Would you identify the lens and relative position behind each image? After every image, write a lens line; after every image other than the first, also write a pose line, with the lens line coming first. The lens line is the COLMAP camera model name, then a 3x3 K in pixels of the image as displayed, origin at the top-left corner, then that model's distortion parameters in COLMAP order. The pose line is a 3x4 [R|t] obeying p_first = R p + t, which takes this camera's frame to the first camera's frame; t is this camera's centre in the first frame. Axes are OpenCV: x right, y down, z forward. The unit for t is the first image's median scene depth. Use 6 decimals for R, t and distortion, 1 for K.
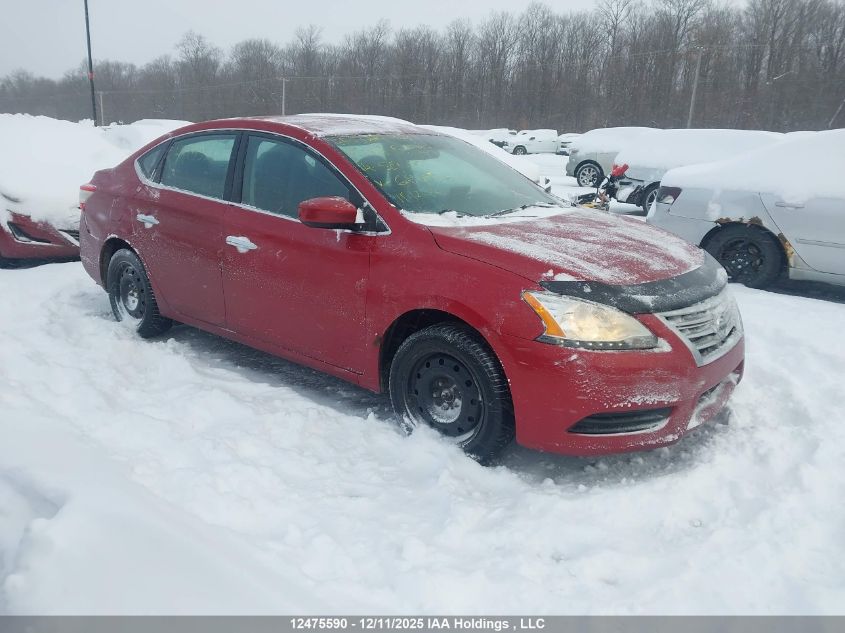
lens RADIAL K [[660.6, 0, 428.6], [0, 660.6, 307.9], [0, 0, 1]] dist [0.054727, -0.063674]
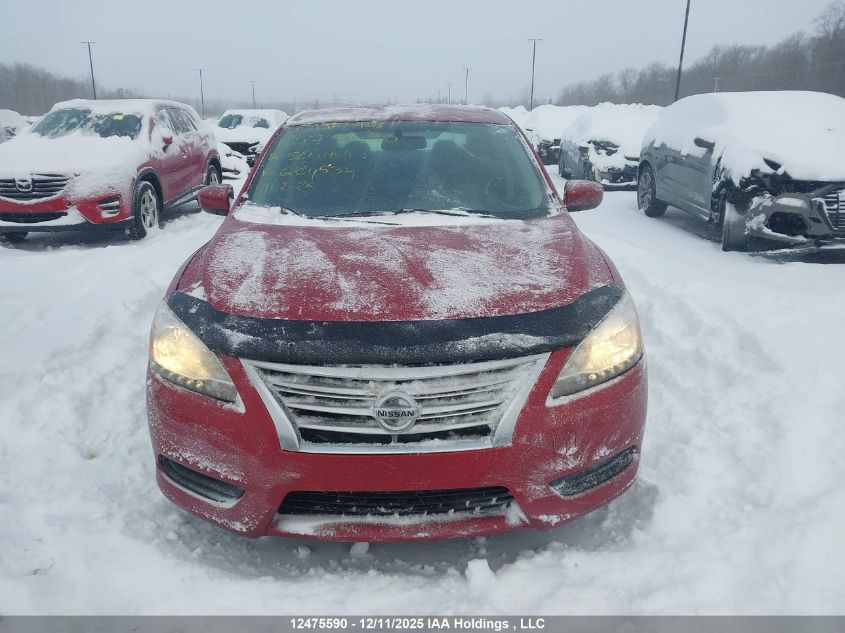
lens RADIAL K [[660.6, 0, 422.1], [0, 660.6, 314.8], [0, 0, 1]] dist [0.054727, -0.063674]
pose [[0.643231, 0.187657, -0.742319, 0.975512], [-0.165411, 0.980664, 0.104579, -0.146484], [0.747591, 0.055519, 0.661835, 0.621913]]
